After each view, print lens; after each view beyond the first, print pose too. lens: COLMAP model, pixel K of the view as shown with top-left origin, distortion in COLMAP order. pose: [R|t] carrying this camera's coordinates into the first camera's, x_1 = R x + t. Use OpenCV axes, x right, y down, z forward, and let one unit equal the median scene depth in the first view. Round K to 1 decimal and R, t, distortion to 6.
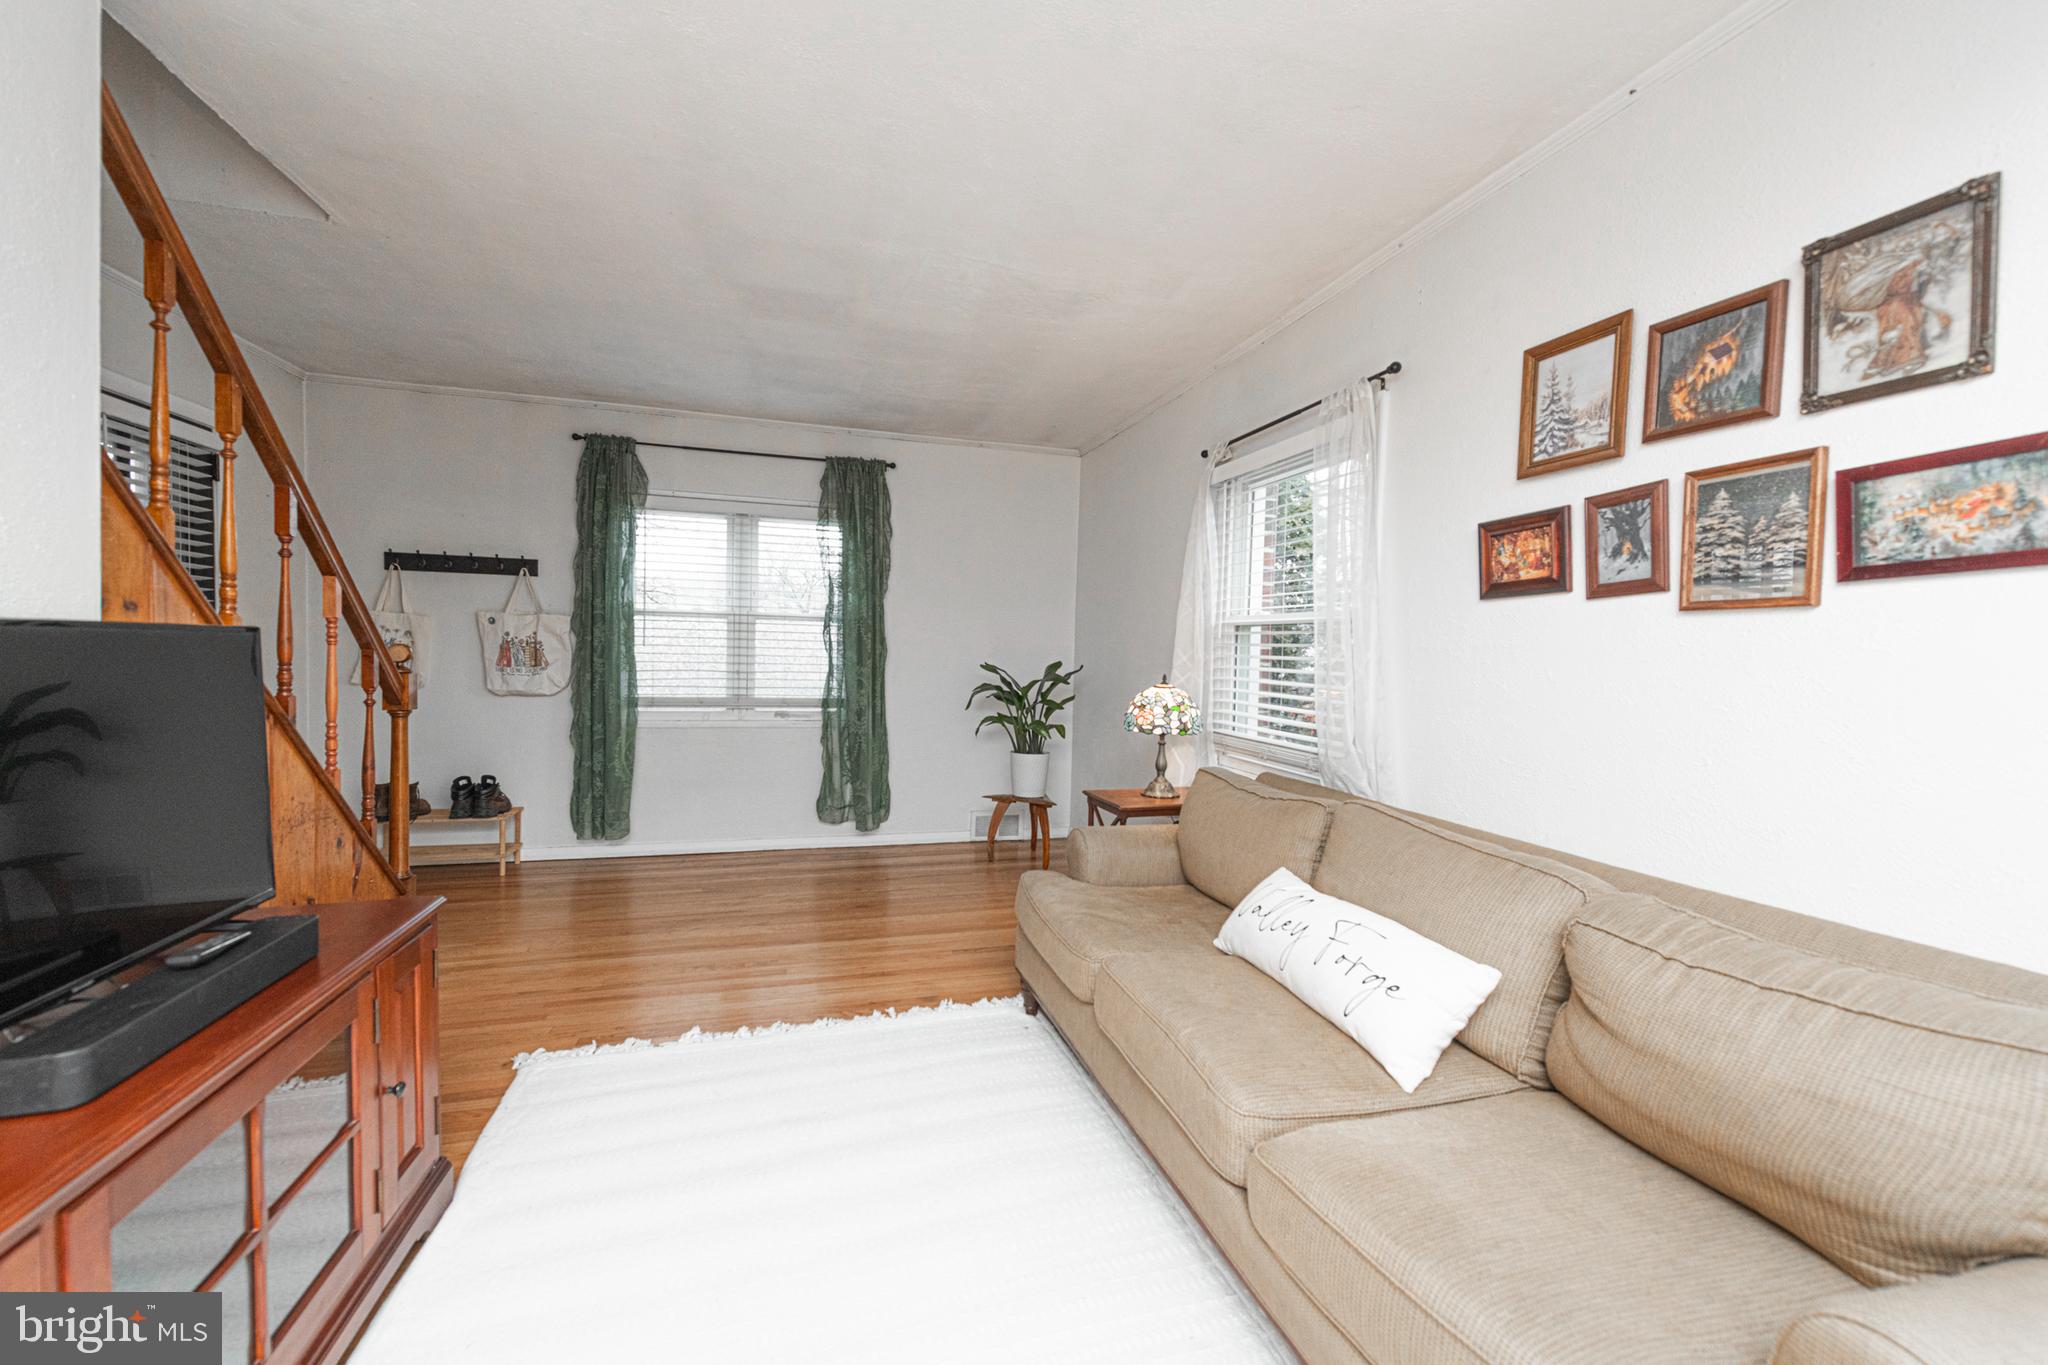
lens RADIAL K [[826.2, 0, 1032.4], [0, 826.2, 675.5], [0, 0, 1]] dist [0.001441, -0.000193]
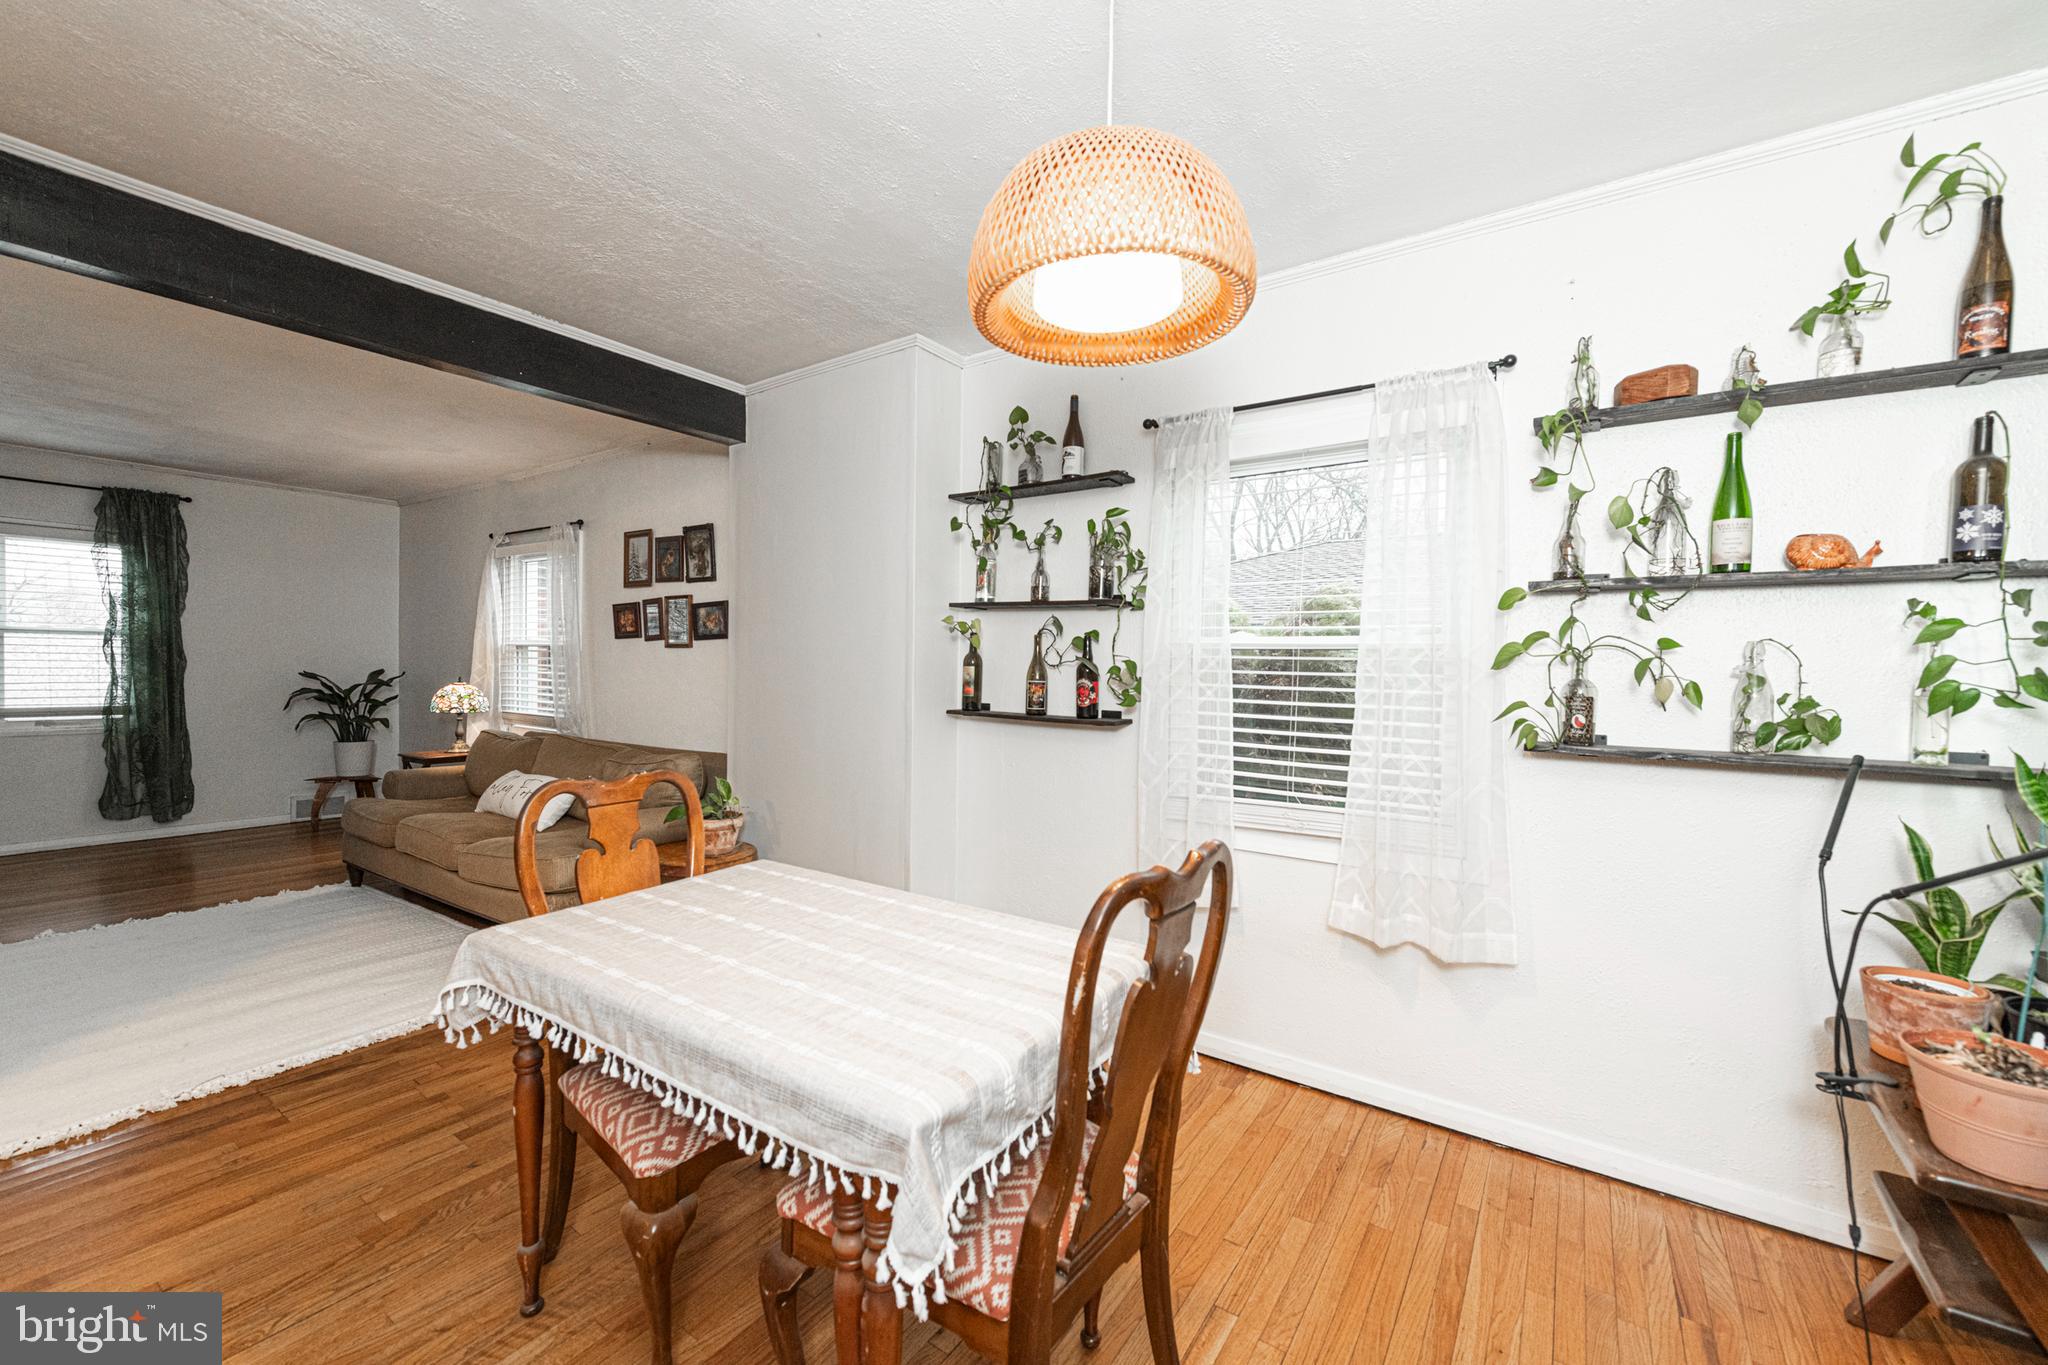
lens RADIAL K [[805.5, 0, 1024.0], [0, 805.5, 682.5], [0, 0, 1]] dist [0.007971, -0.000162]
pose [[0.773530, -0.024729, 0.633277, 0.007966], [0.022045, 0.999684, 0.012110, 0.011634], [-0.633376, 0.004593, 0.773830, -0.679939]]
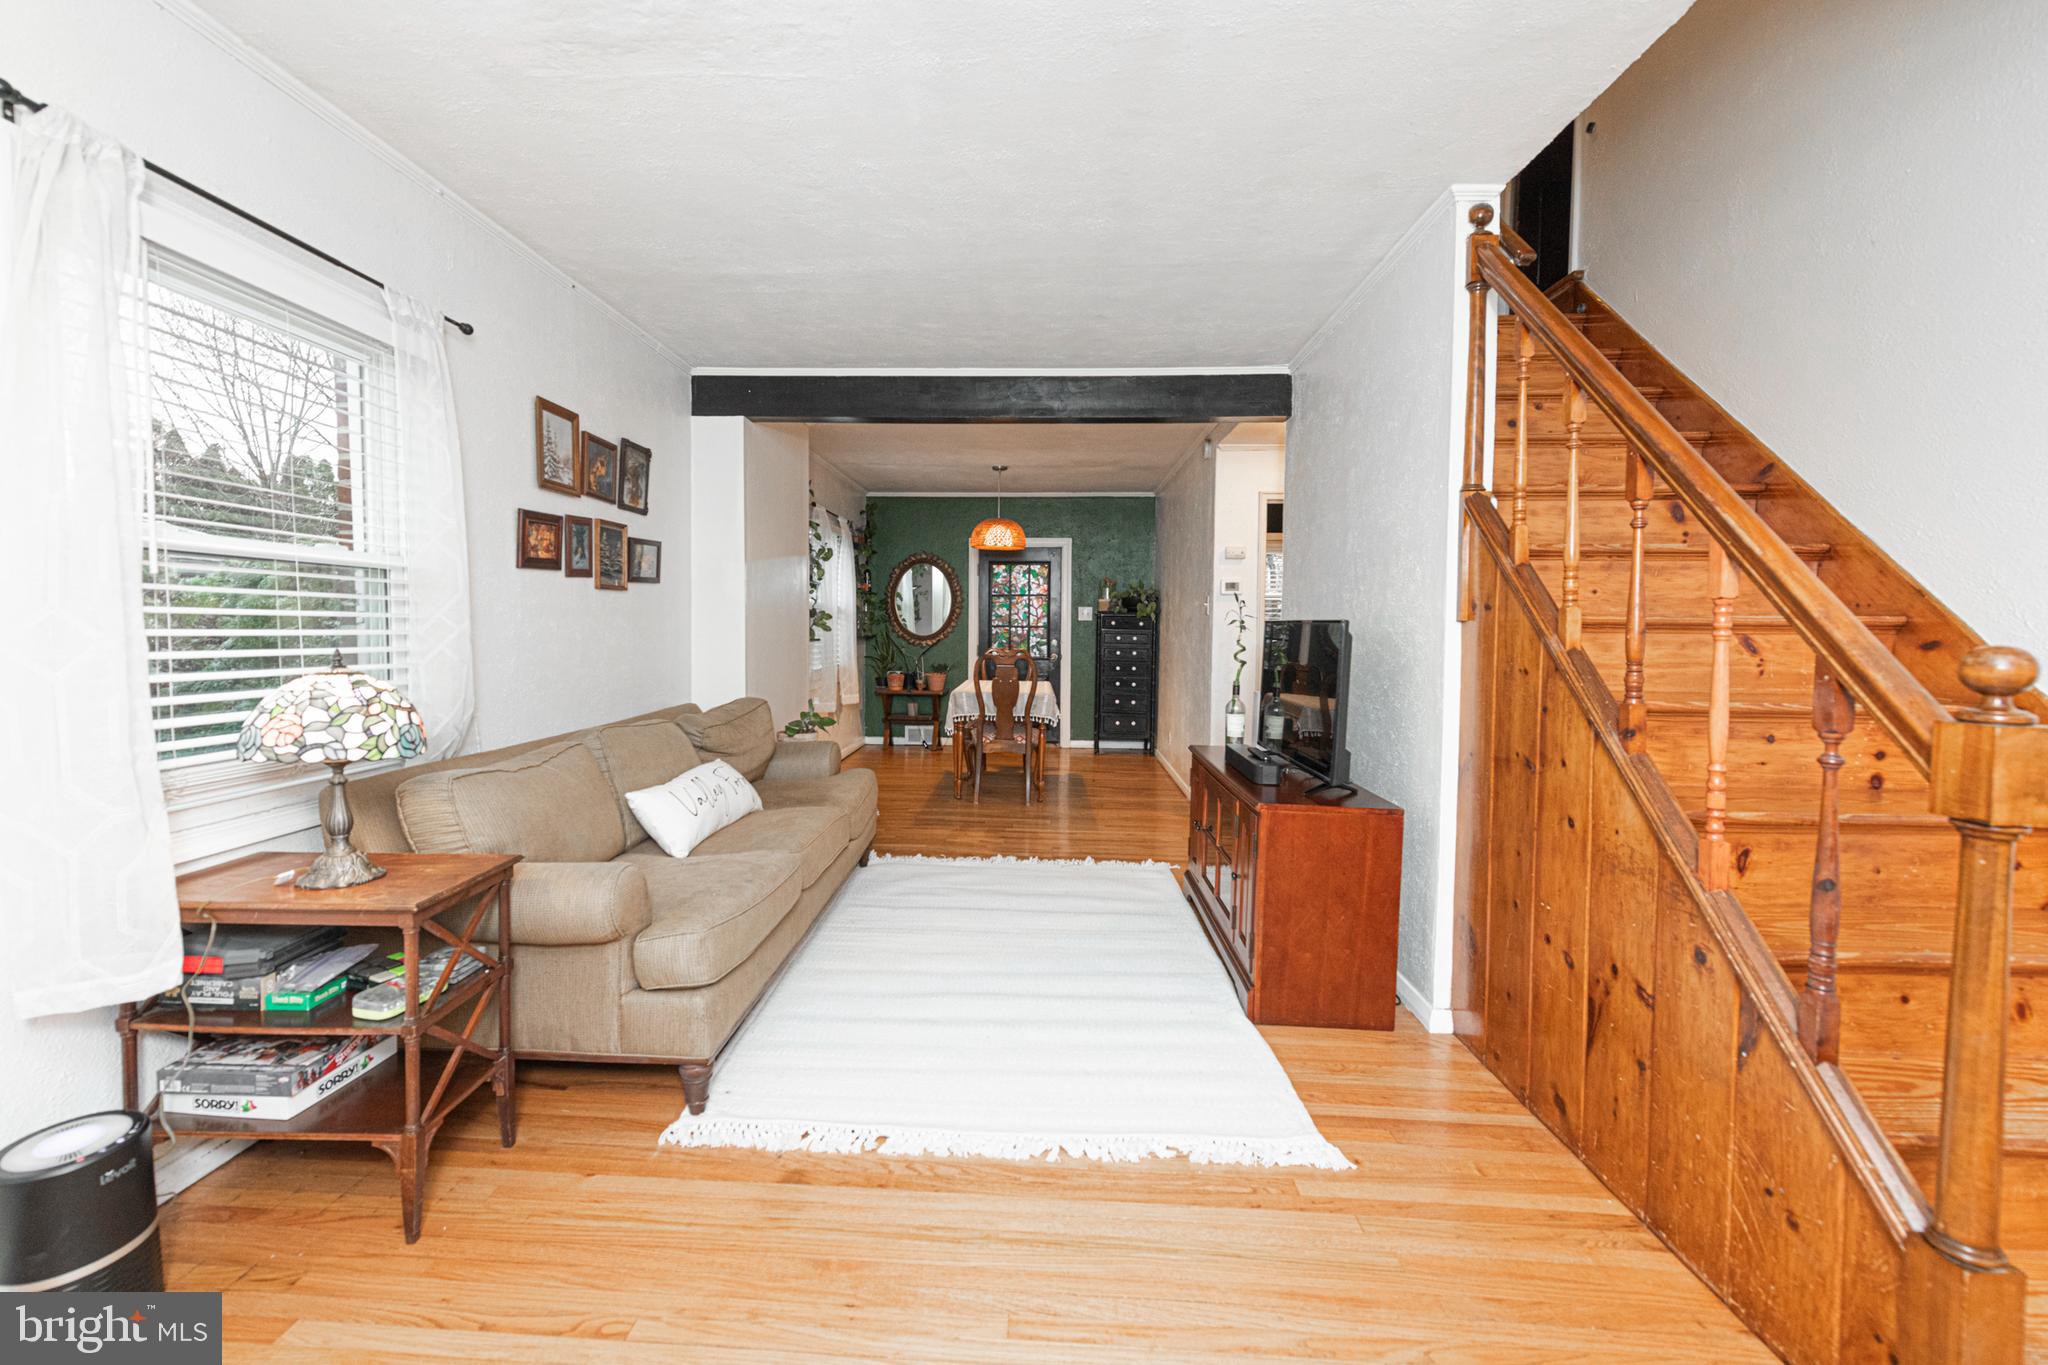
lens RADIAL K [[825.6, 0, 1016.5], [0, 825.6, 642.8], [0, 0, 1]] dist [-0.001891, -0.000574]
pose [[-0.950961, -0.040632, 0.306631, -0.295692], [-0.022771, 0.997841, 0.061606, -0.035513], [-0.308473, 0.051602, -0.949833, 0.984079]]
